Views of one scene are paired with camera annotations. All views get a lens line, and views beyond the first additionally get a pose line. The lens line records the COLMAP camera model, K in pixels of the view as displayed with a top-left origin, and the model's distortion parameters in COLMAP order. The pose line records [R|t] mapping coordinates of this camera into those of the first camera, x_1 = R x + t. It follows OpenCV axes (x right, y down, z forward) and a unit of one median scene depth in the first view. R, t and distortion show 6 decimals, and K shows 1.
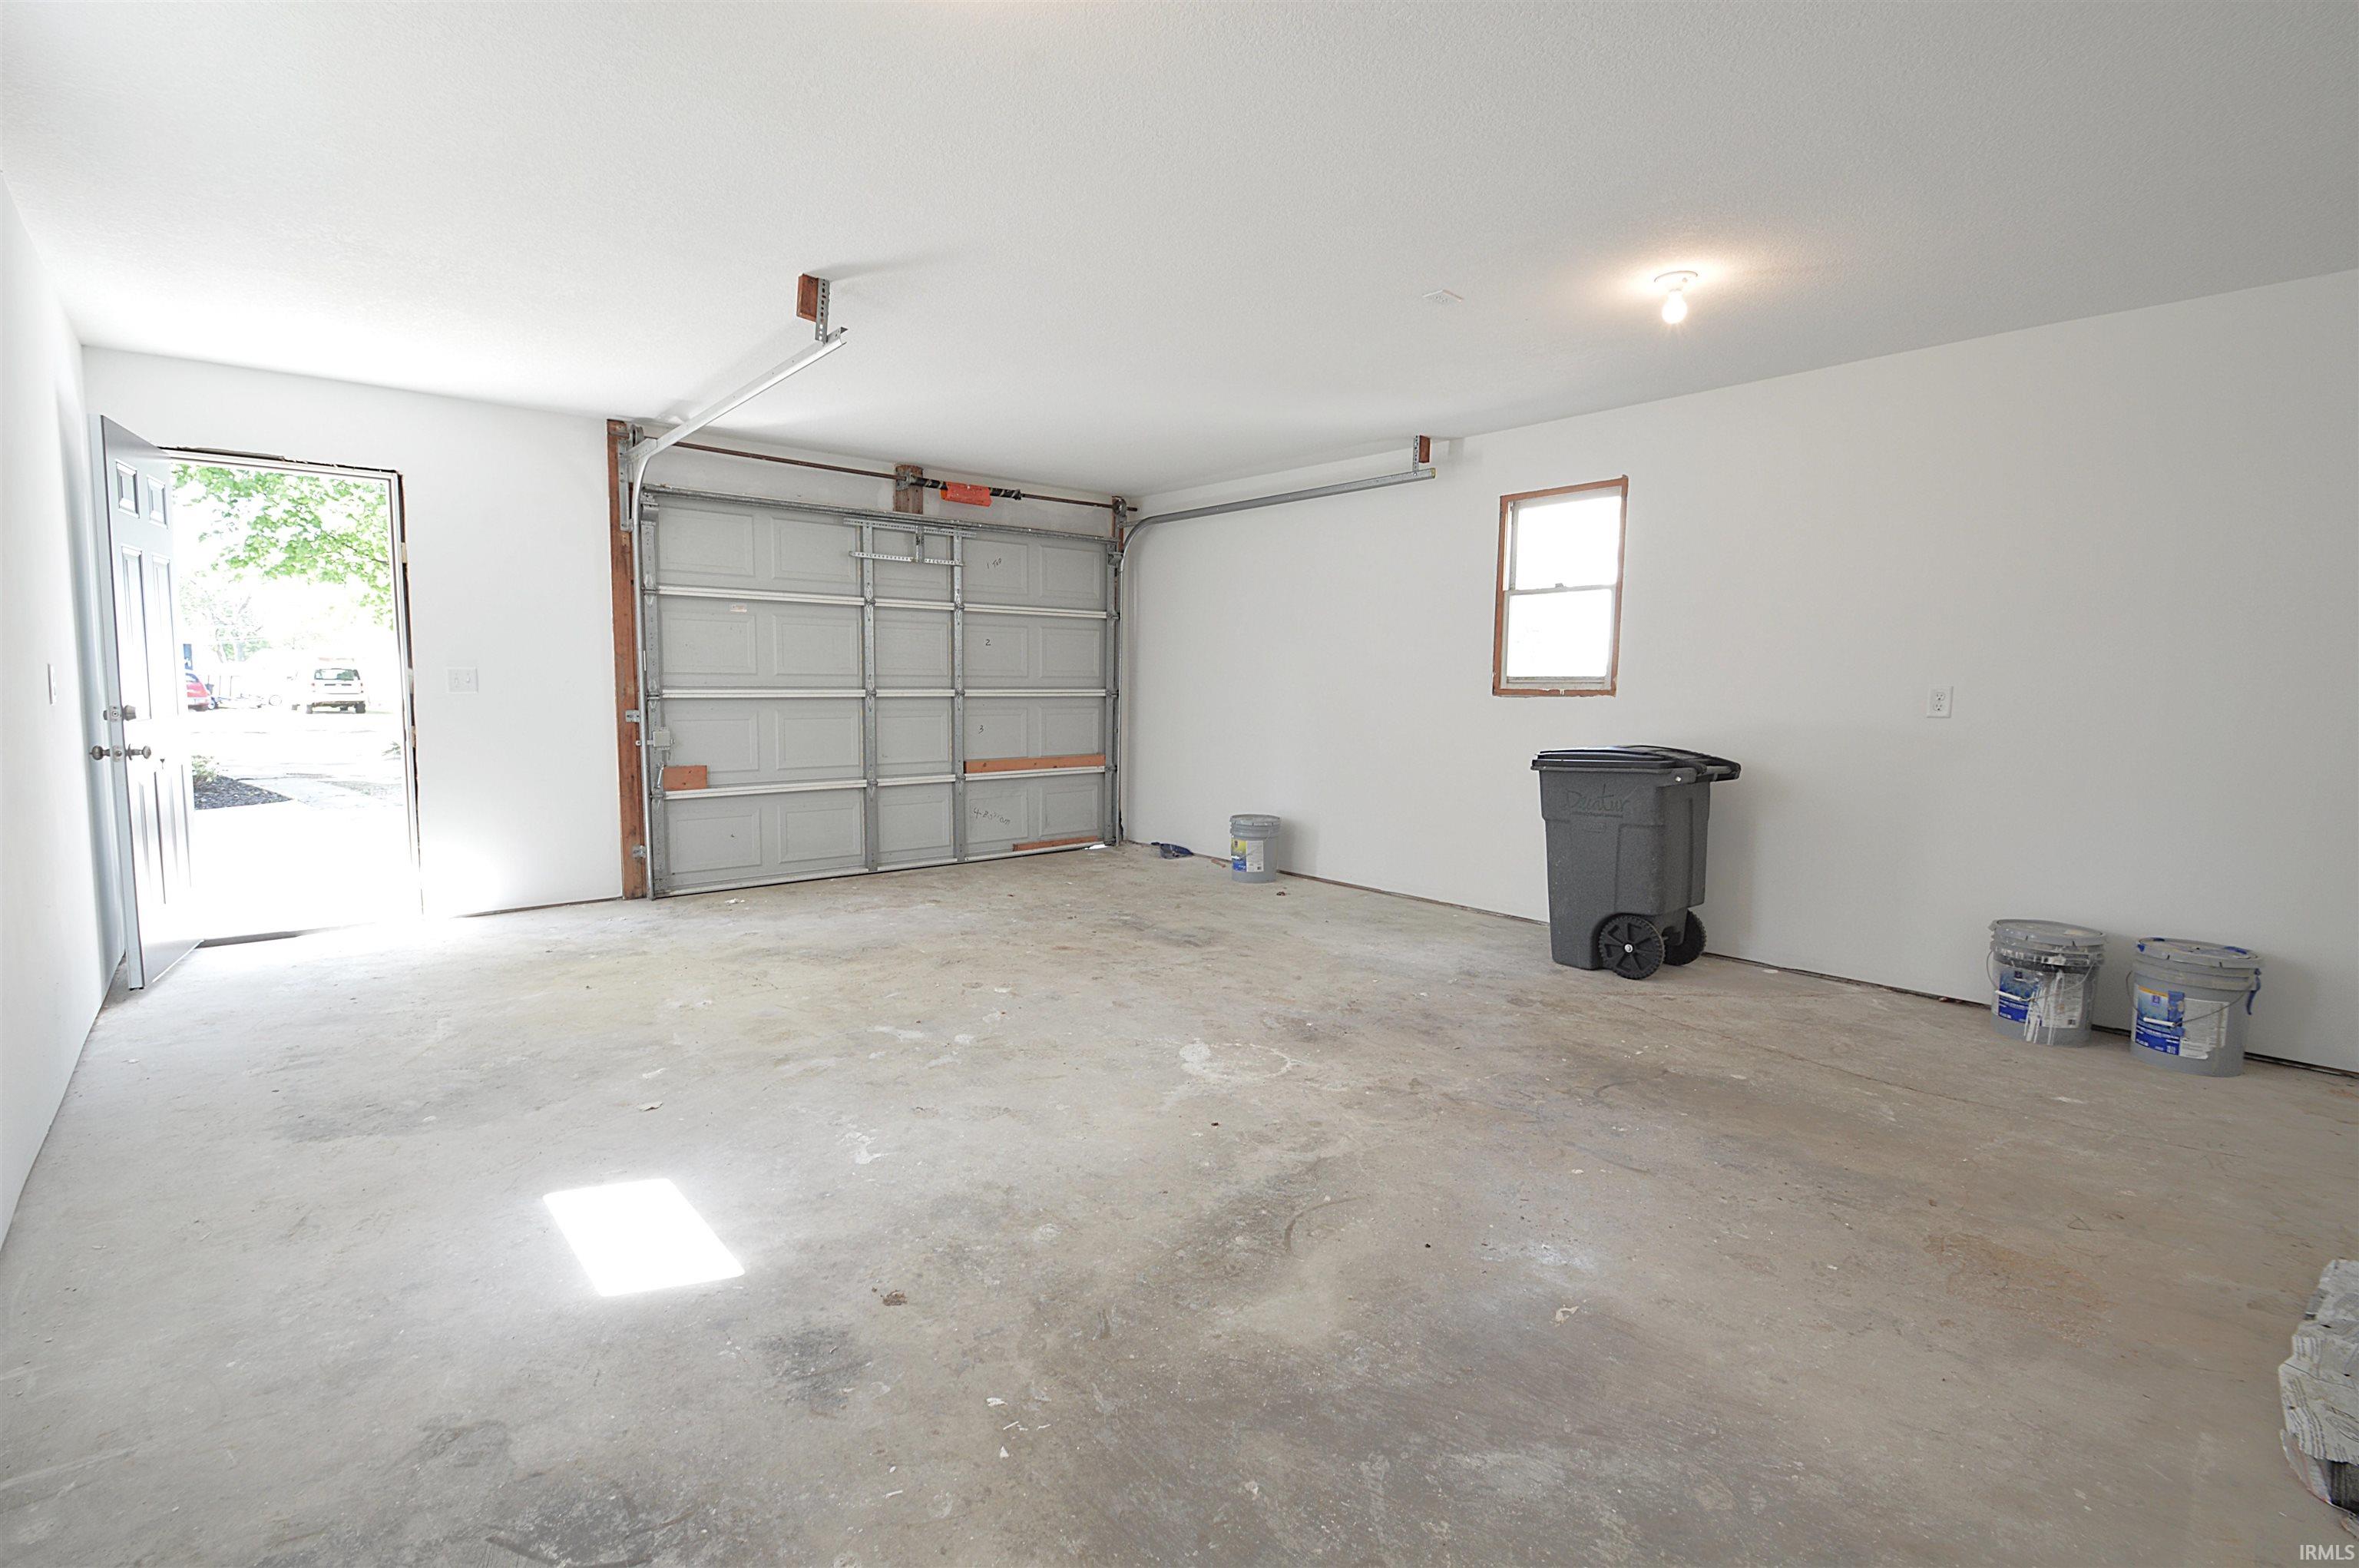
lens RADIAL K [[1050.7, 0, 1151.4], [0, 1050.7, 777.2], [0, 0, 1]] dist [-0.000923, -0.016267]
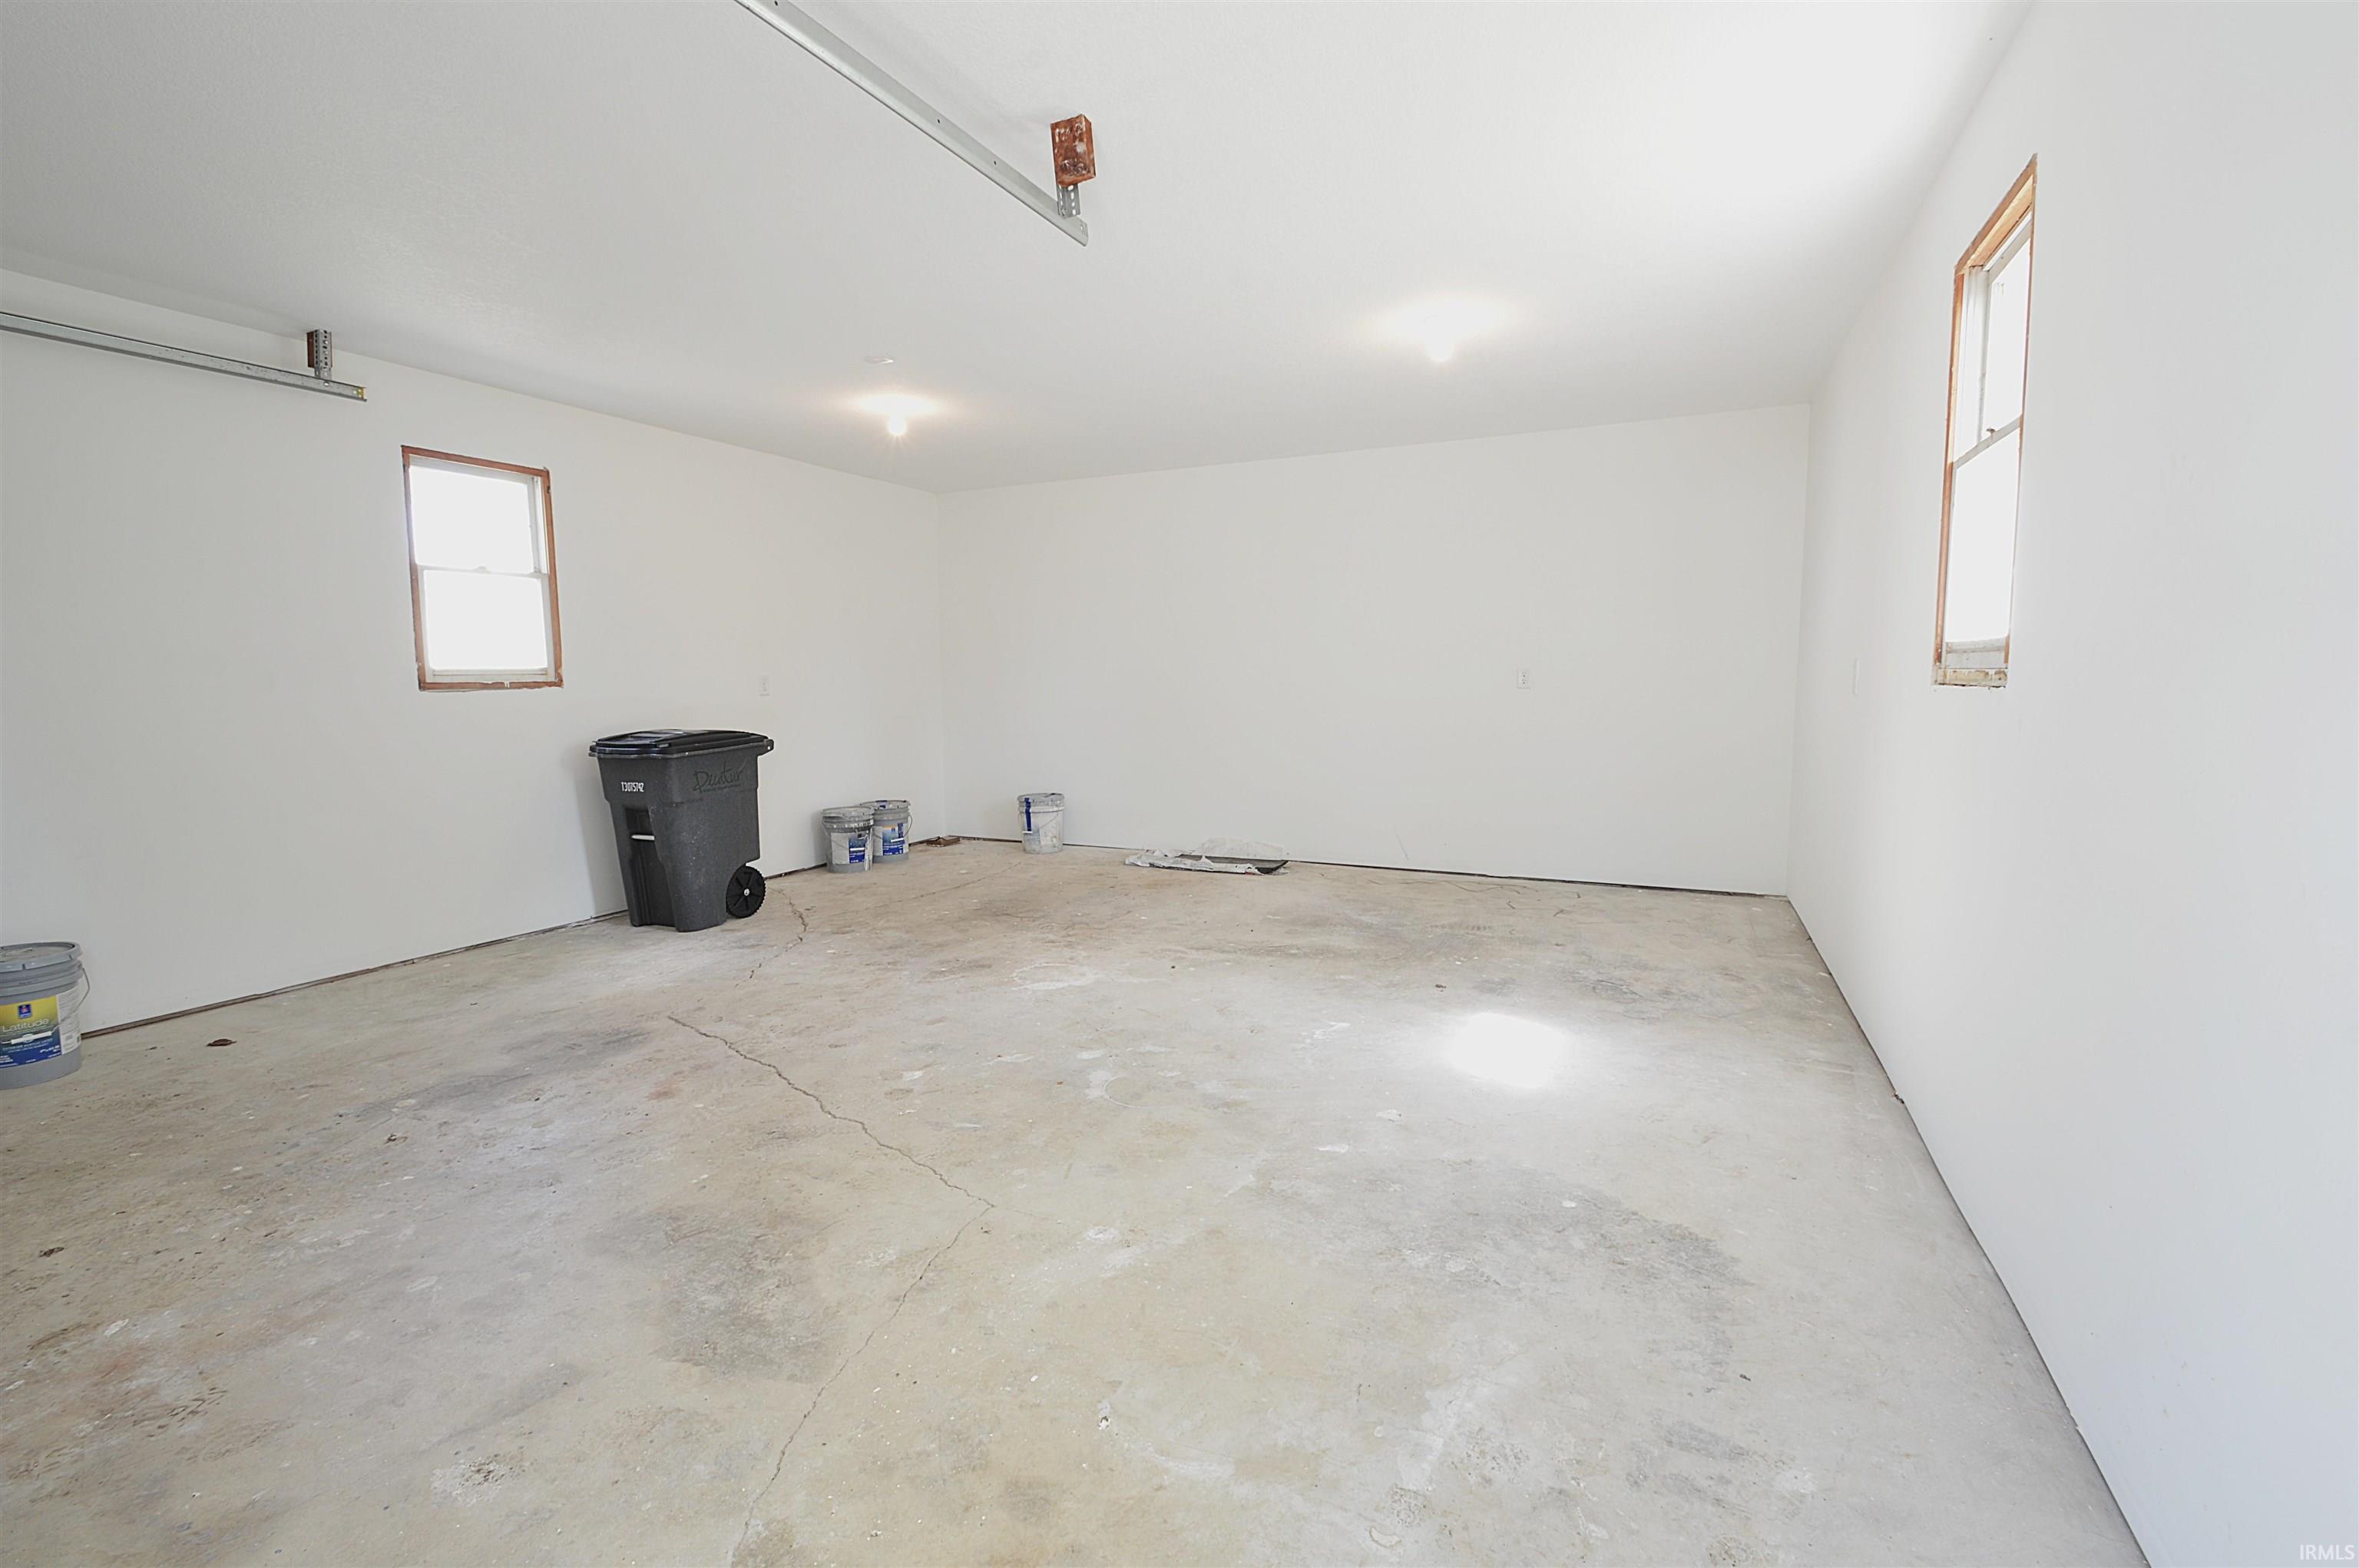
lens RADIAL K [[1050.7, 0, 1151.4], [0, 1050.7, 777.2], [0, 0, 1]] dist [-0.000923, -0.016267]
pose [[-0.399698, -0.100163, 0.911158, -1.043955], [0.082229, 0.986086, 0.144471, -0.132460], [-0.912951, 0.132669, -0.385900, 1.283093]]
